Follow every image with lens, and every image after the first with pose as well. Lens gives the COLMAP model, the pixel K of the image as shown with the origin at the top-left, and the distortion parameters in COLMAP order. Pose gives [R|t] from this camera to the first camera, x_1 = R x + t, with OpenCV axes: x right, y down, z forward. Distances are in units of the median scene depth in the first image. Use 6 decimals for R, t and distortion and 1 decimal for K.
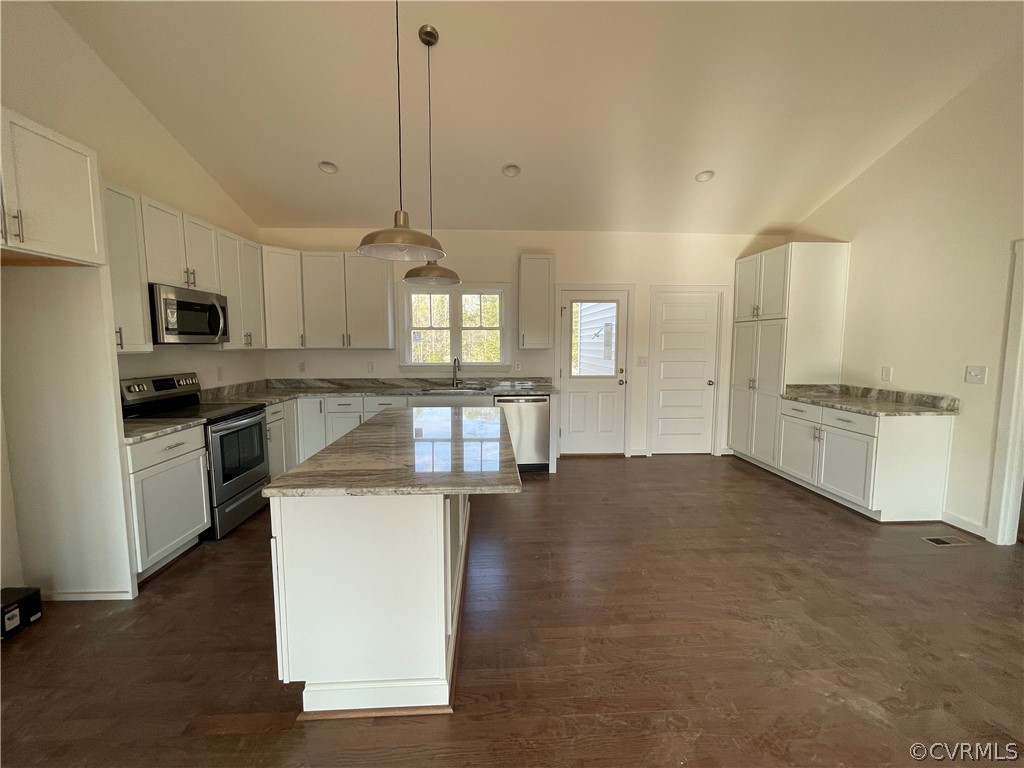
lens RADIAL K [[412.5, 0, 507.4], [0, 412.5, 381.6], [0, 0, 1]] dist [-0.002334, 0.000559]
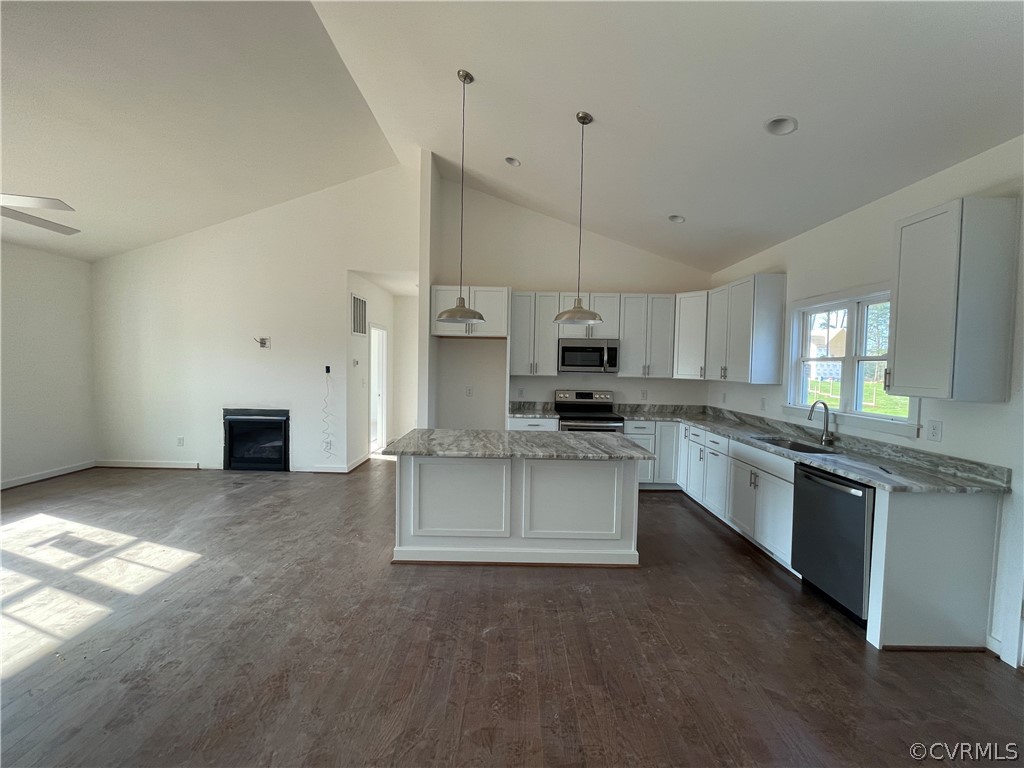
lens RADIAL K [[412.5, 0, 512.5], [0, 412.5, 381.8], [0, 0, 1]] dist [-0.002334, 0.000559]
pose [[-0.048637, 0.041717, -0.997945, 0.721013], [-0.114851, 0.992267, 0.047078, -0.079802], [0.992191, 0.116905, -0.043470, 0.646994]]
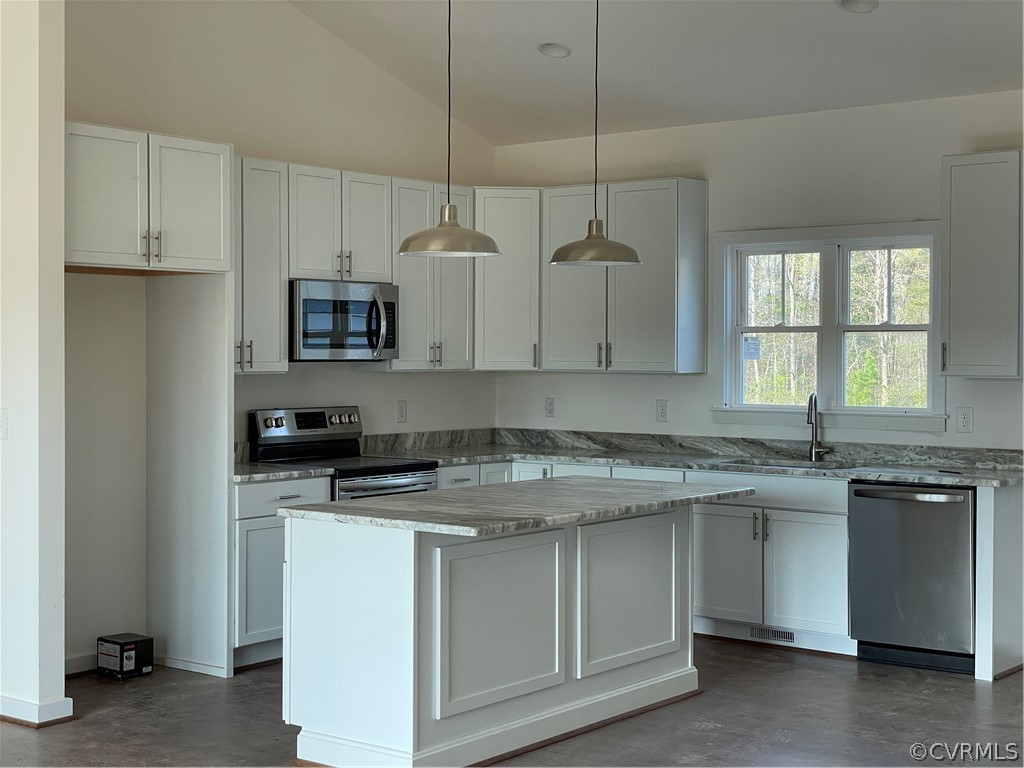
lens RADIAL K [[1527.0, 0, 507.4], [0, 1527.0, 382.6], [0, 0, 1]] dist [0.103274, 0.000000]
pose [[0.752745, 0.017180, -0.658088, 0.890504], [-0.066052, 0.996586, -0.049535, 0.040188], [0.654990, 0.080755, 0.751310, -0.571318]]
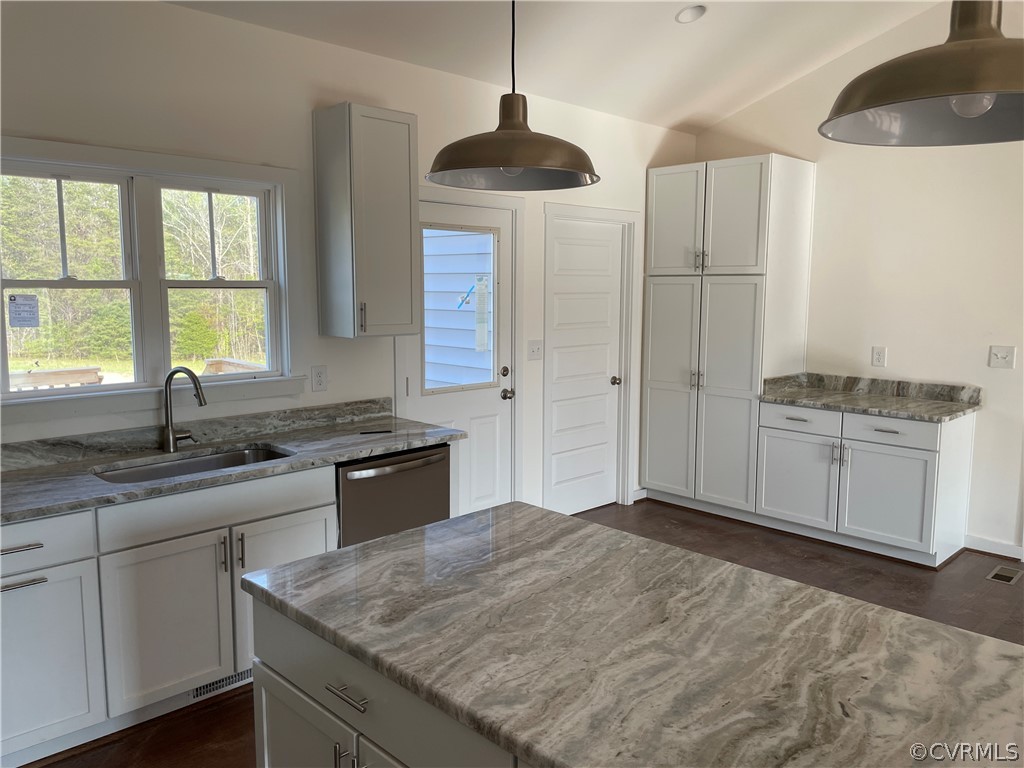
lens RADIAL K [[776.2, 0, 507.5], [0, 776.2, 376.9], [0, 0, 1]] dist [0.037172, -0.027945]
pose [[0.748989, -0.075672, 0.658247, -0.440302], [0.059354, 0.997126, 0.047093, -0.082924], [-0.659918, 0.003798, 0.751328, 0.391145]]
